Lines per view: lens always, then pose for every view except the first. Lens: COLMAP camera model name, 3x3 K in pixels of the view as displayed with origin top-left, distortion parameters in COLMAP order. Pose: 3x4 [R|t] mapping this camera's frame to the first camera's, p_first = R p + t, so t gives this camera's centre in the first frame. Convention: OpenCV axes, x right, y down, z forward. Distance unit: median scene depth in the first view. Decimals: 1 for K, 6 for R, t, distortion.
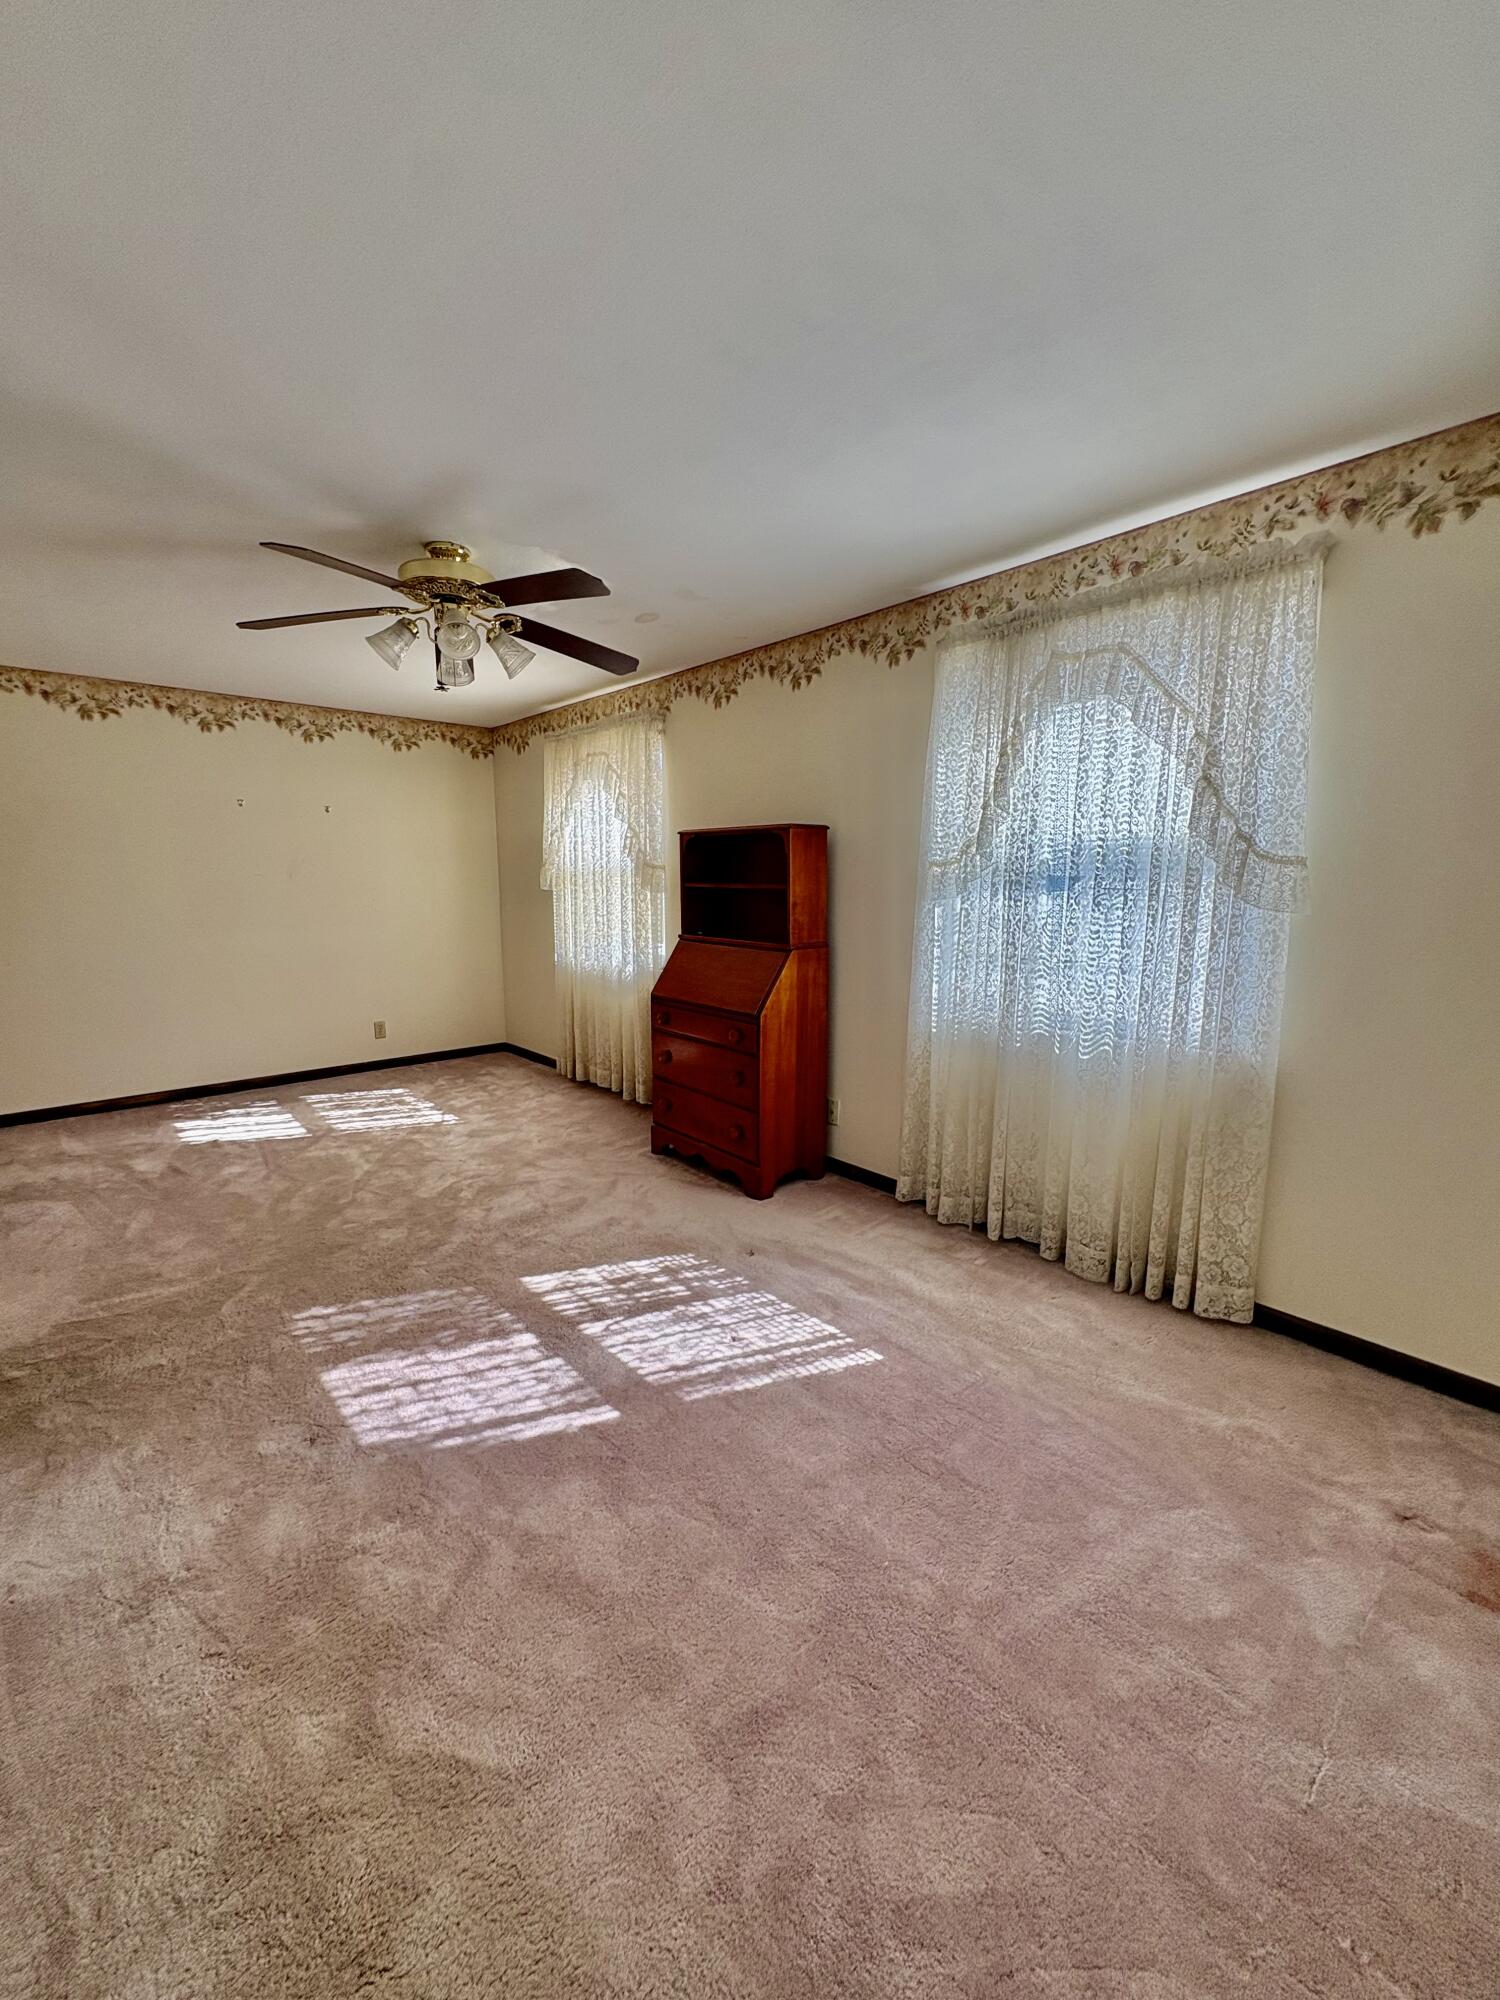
lens RADIAL K [[789.7, 0, 748.4], [0, 789.7, 989.6], [0, 0, 1]] dist [0.000802, 0.000392]
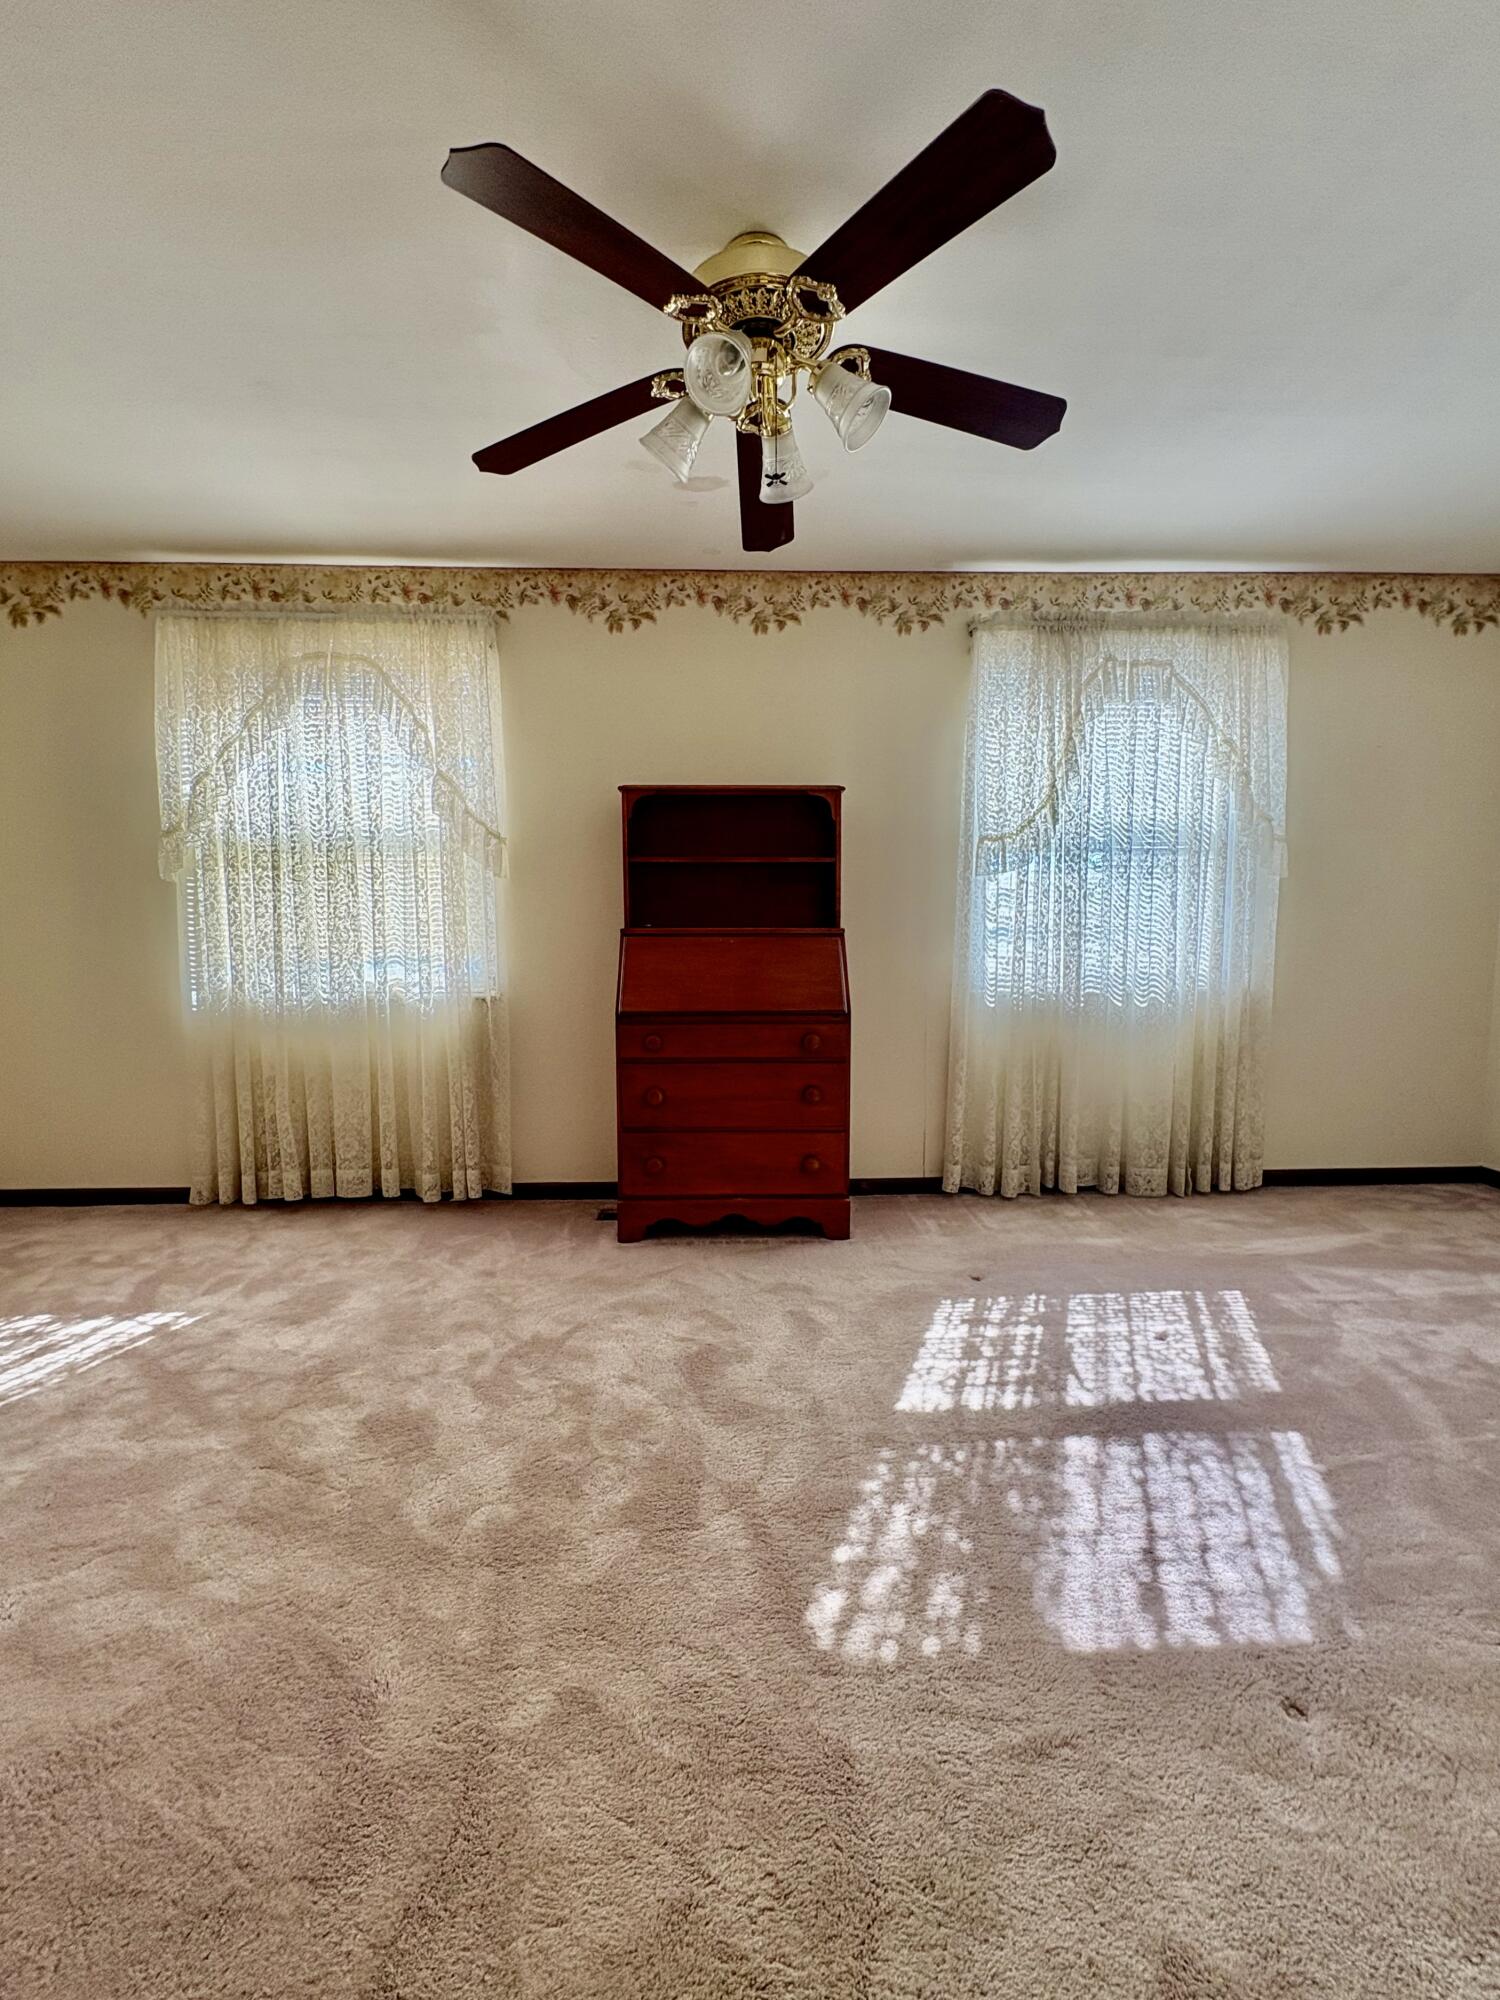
lens RADIAL K [[849.1, 0, 750.4], [0, 849.1, 1000.4], [0, 0, 1]] dist [-0.002820, 0.000465]
pose [[0.648910, -0.069702, 0.757665, -0.942347], [0.113261, 0.993549, -0.005601, 0.019622], [-0.752388, 0.089449, 0.652619, 0.643839]]
